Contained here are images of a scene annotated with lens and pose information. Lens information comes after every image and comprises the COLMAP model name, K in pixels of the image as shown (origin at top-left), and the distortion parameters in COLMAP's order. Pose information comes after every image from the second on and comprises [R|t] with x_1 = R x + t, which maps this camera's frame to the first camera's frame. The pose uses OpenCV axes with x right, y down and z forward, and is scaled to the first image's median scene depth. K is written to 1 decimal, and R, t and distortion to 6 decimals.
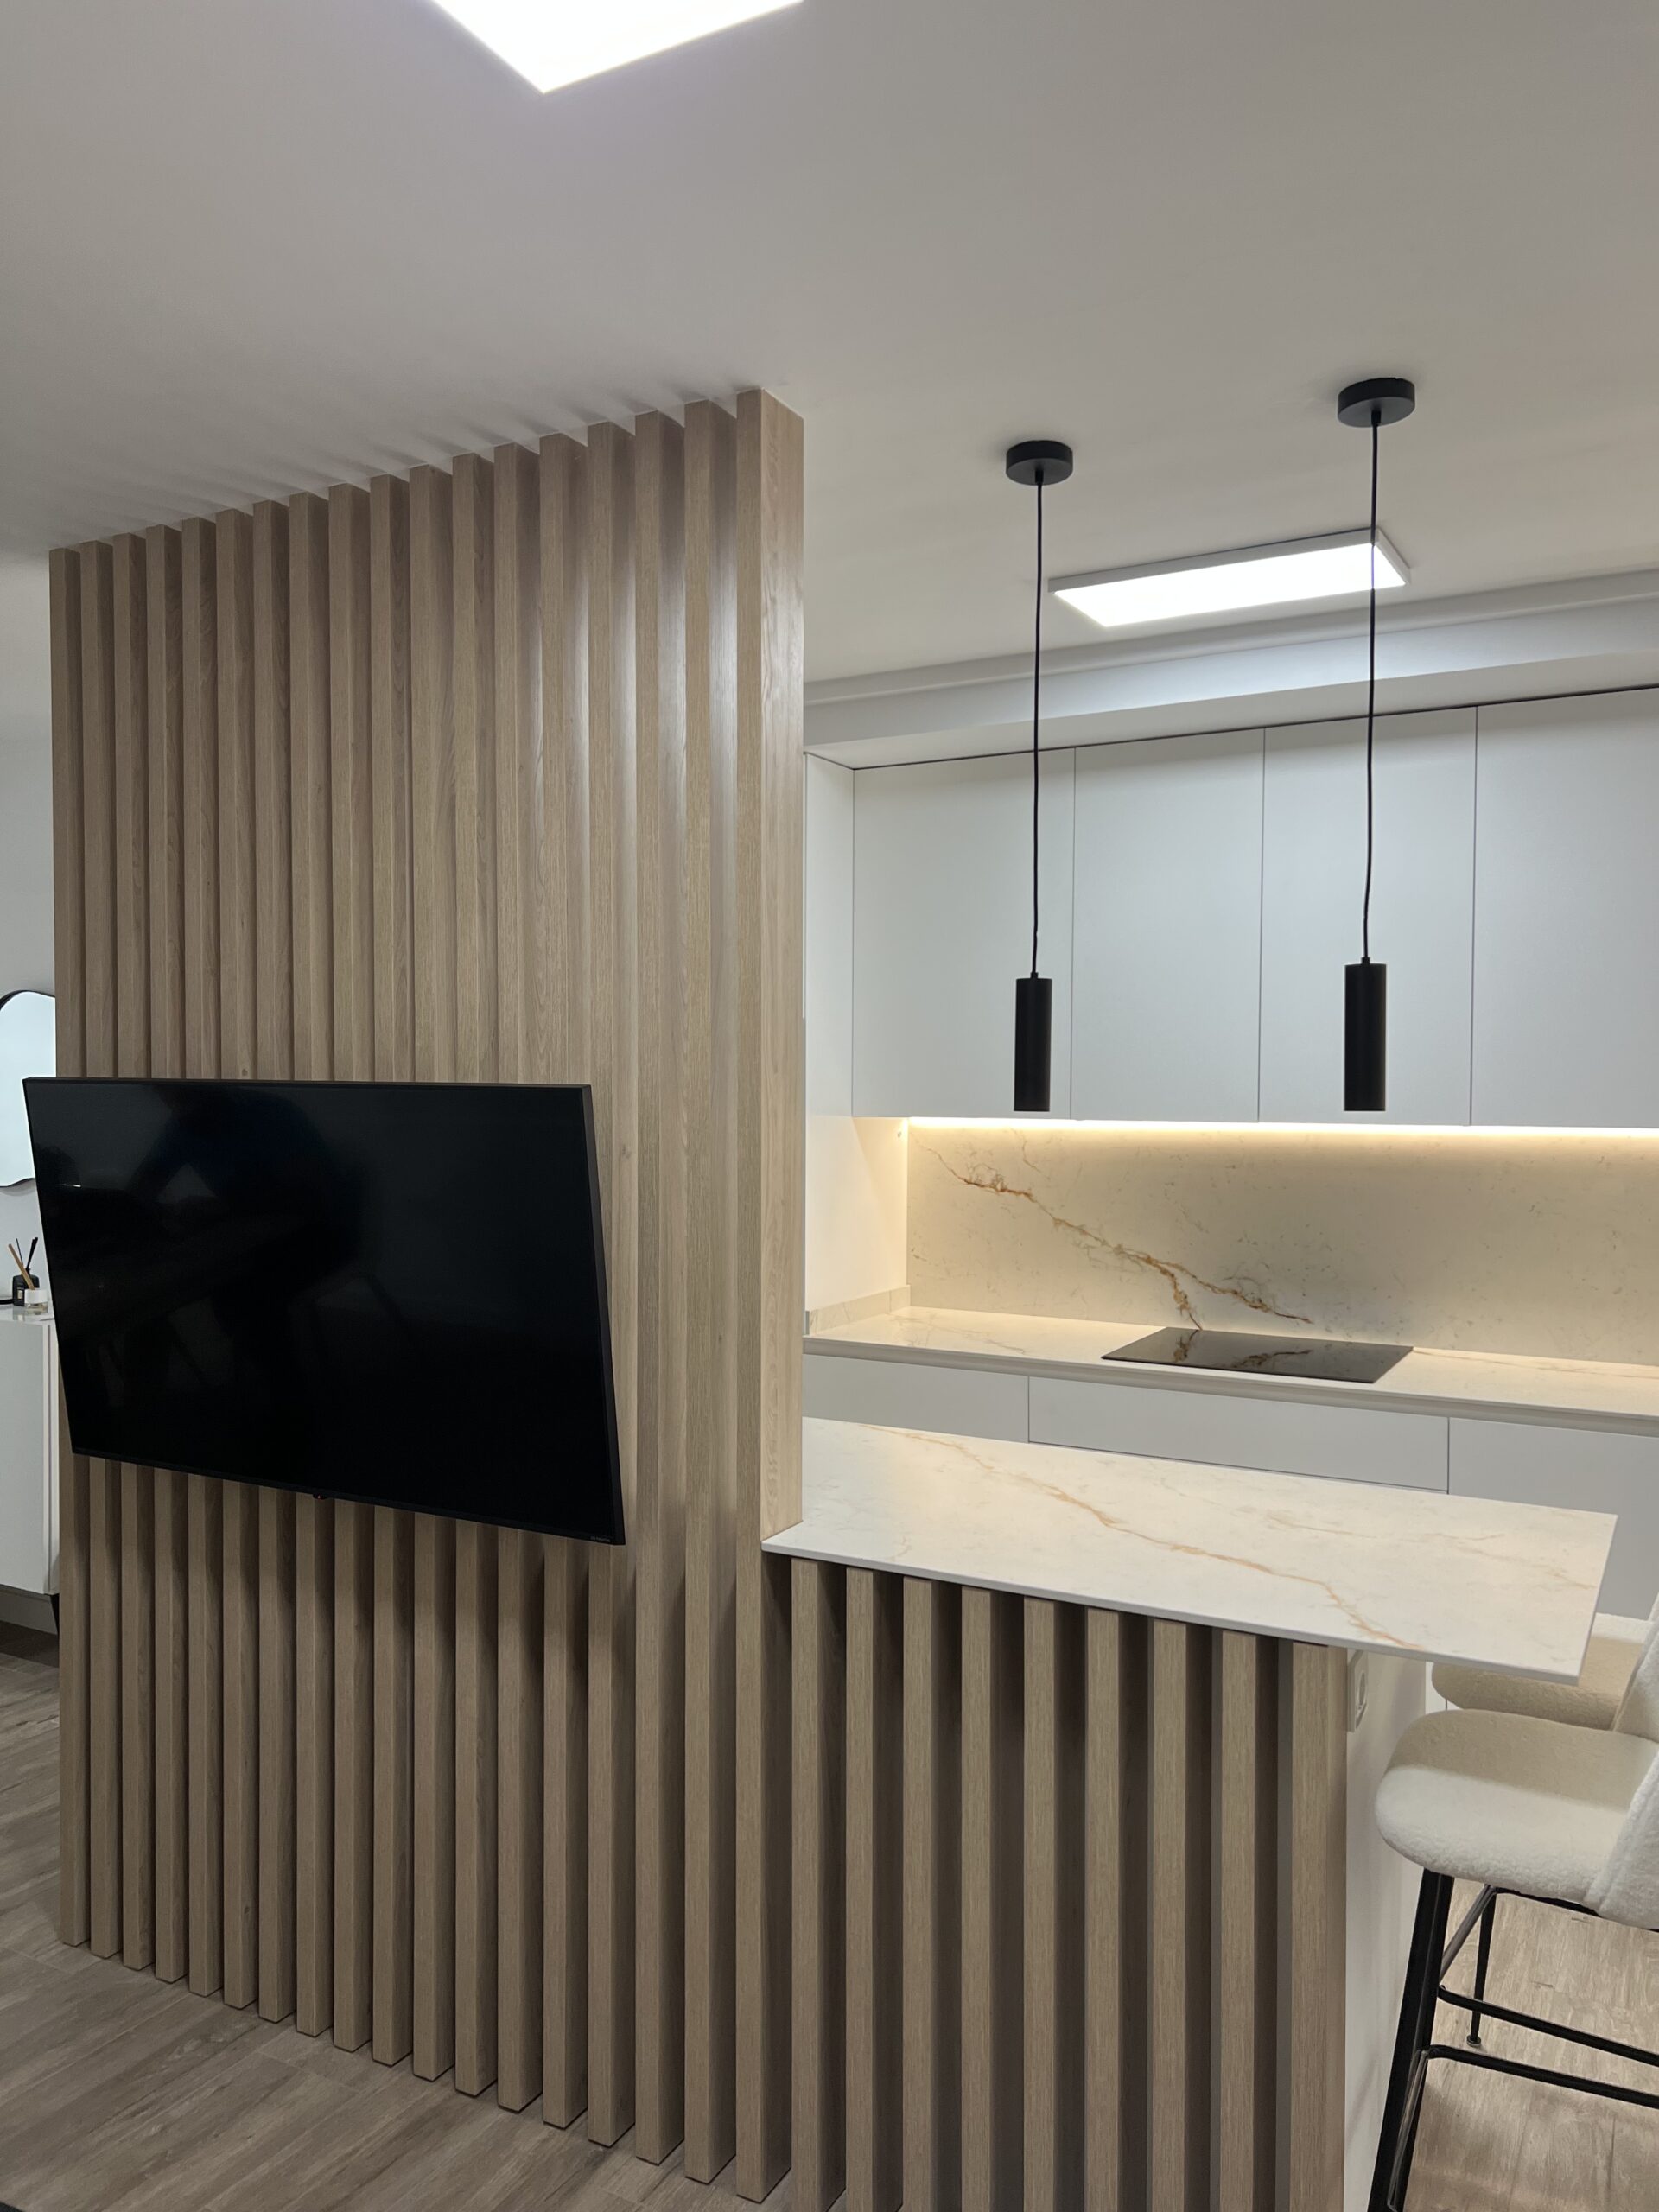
lens RADIAL K [[1636.8, 0, 778.0], [0, 1636.8, 1107.1], [0, 0, 1]] dist [0.006410, -0.000023]
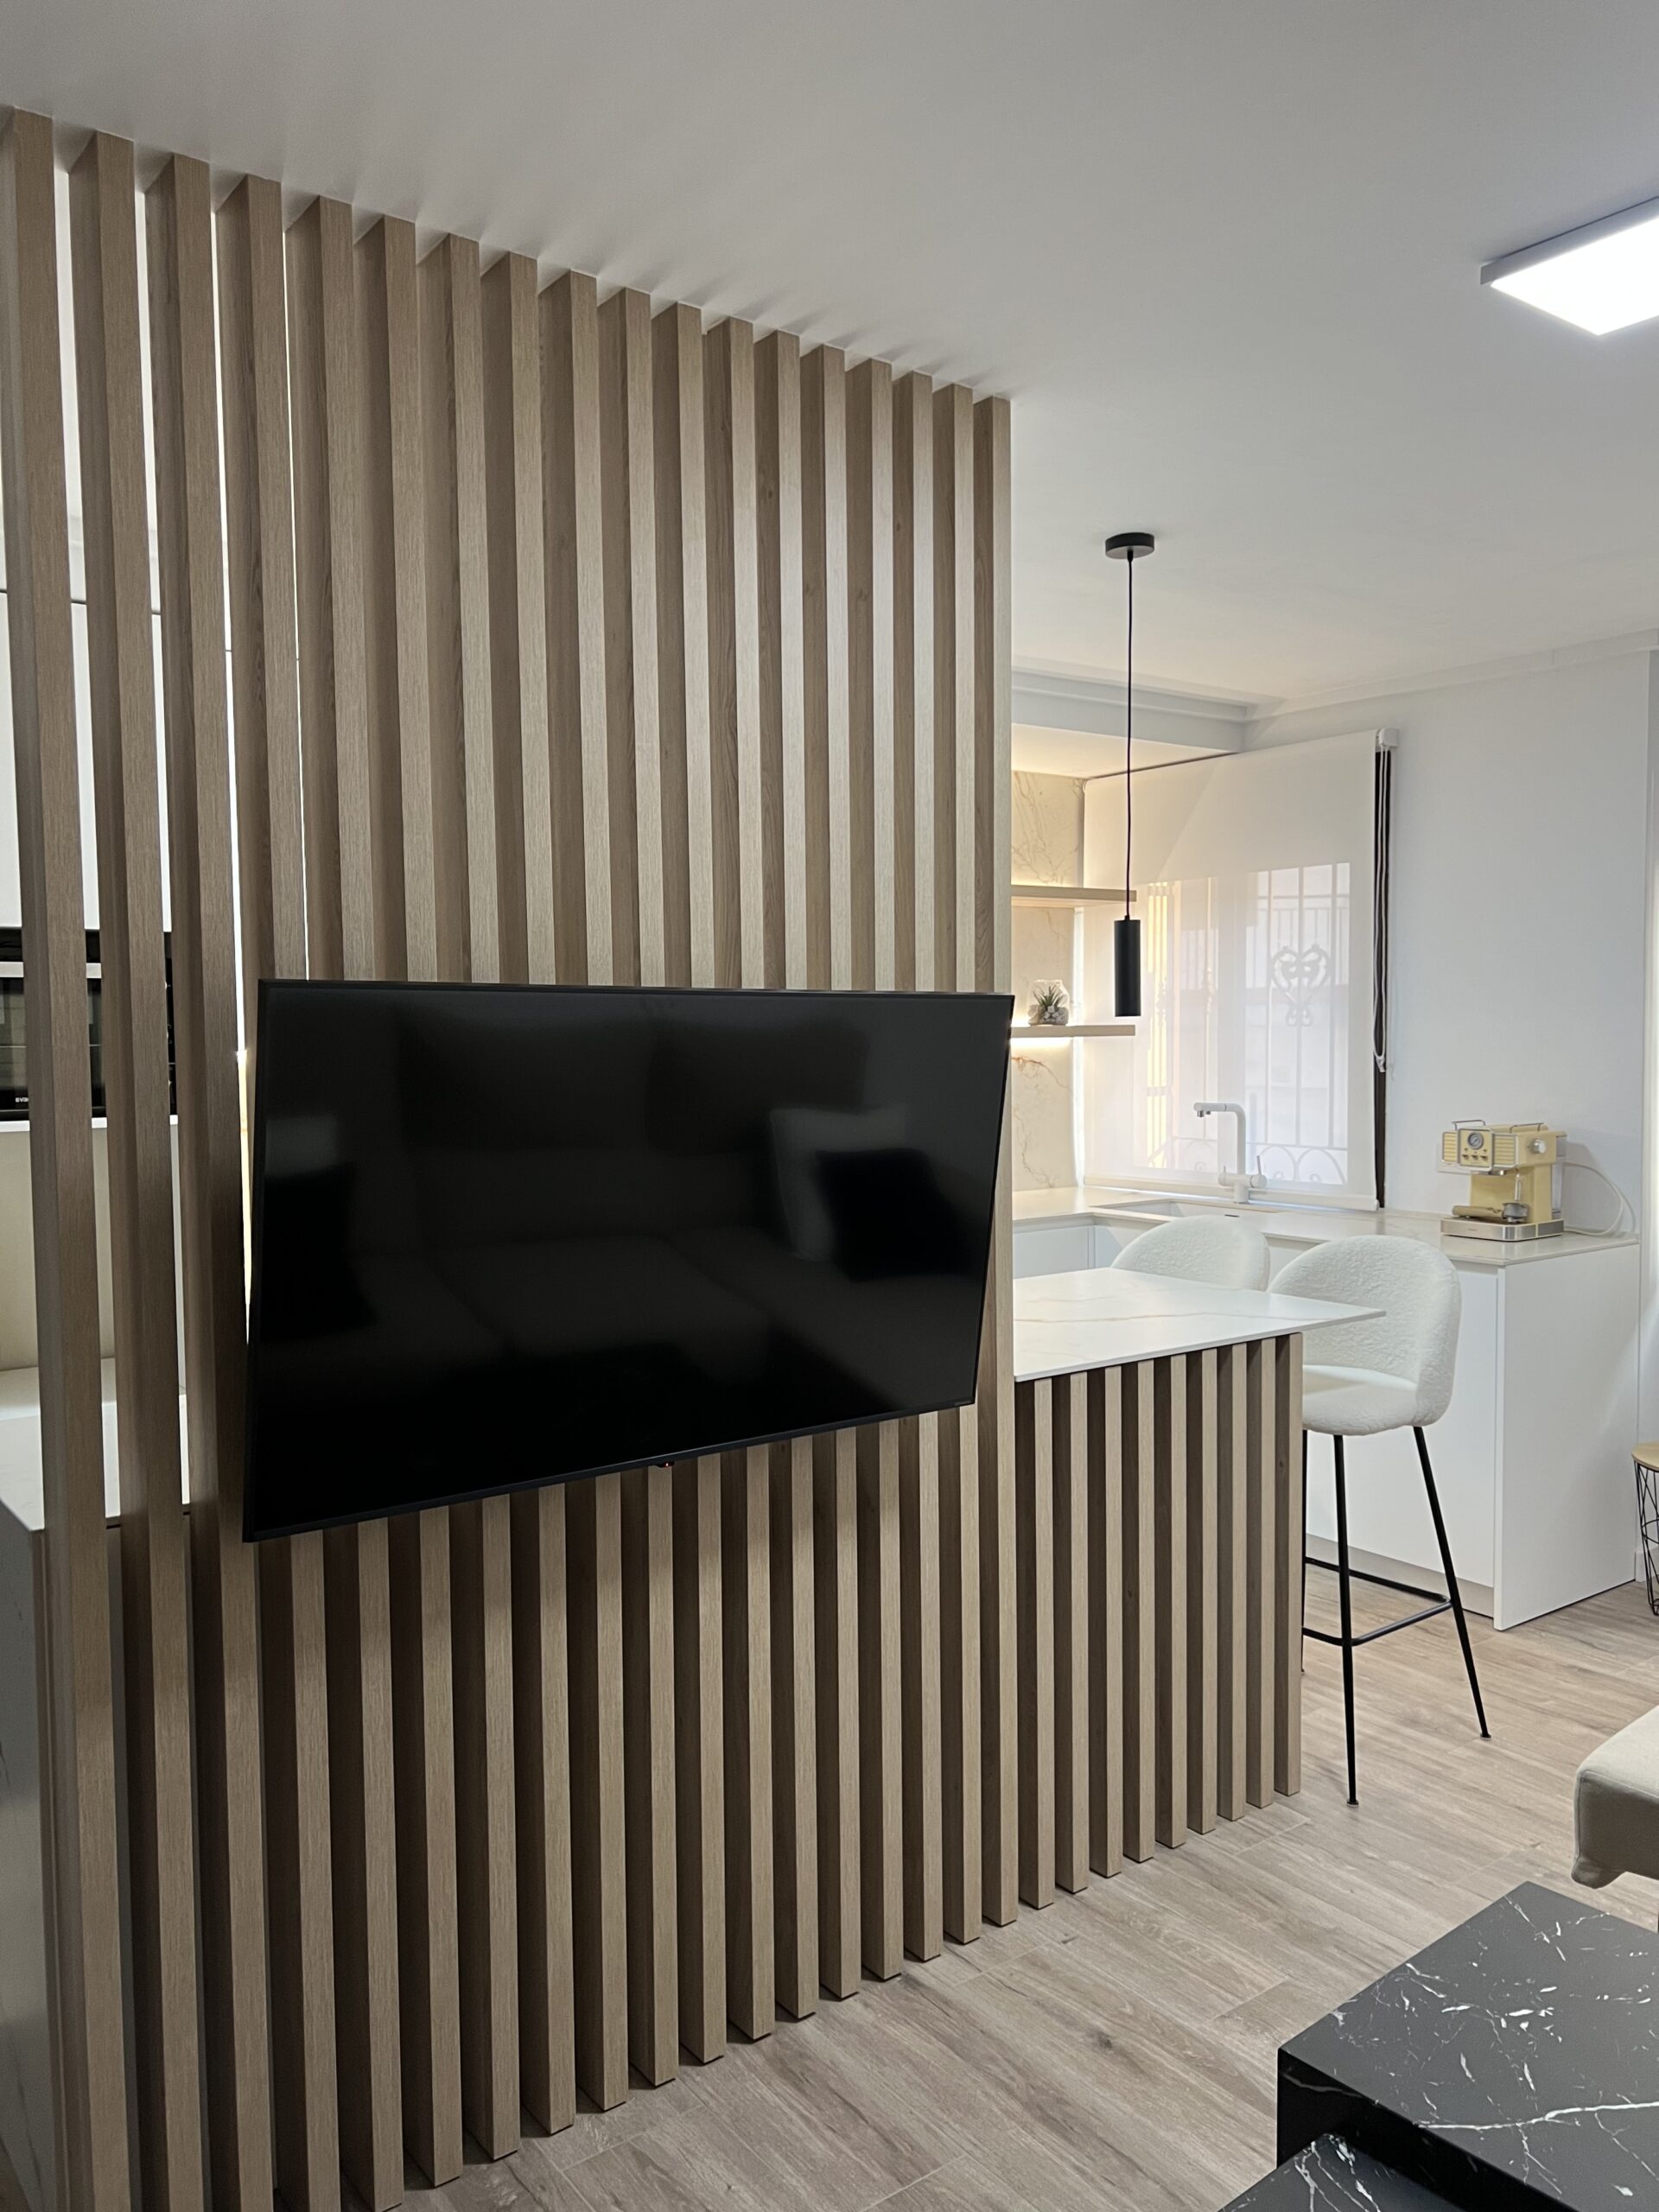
lens RADIAL K [[1653.4, 0, 829.5], [0, 1653.4, 1106.0], [0, 0, 1]] dist [0.073608, -0.116445]
pose [[0.406758, -0.050562, 0.912136, -0.638431], [0.025064, 0.998709, 0.044184, 0.005707], [-0.913192, 0.004890, 0.407500, 0.340722]]
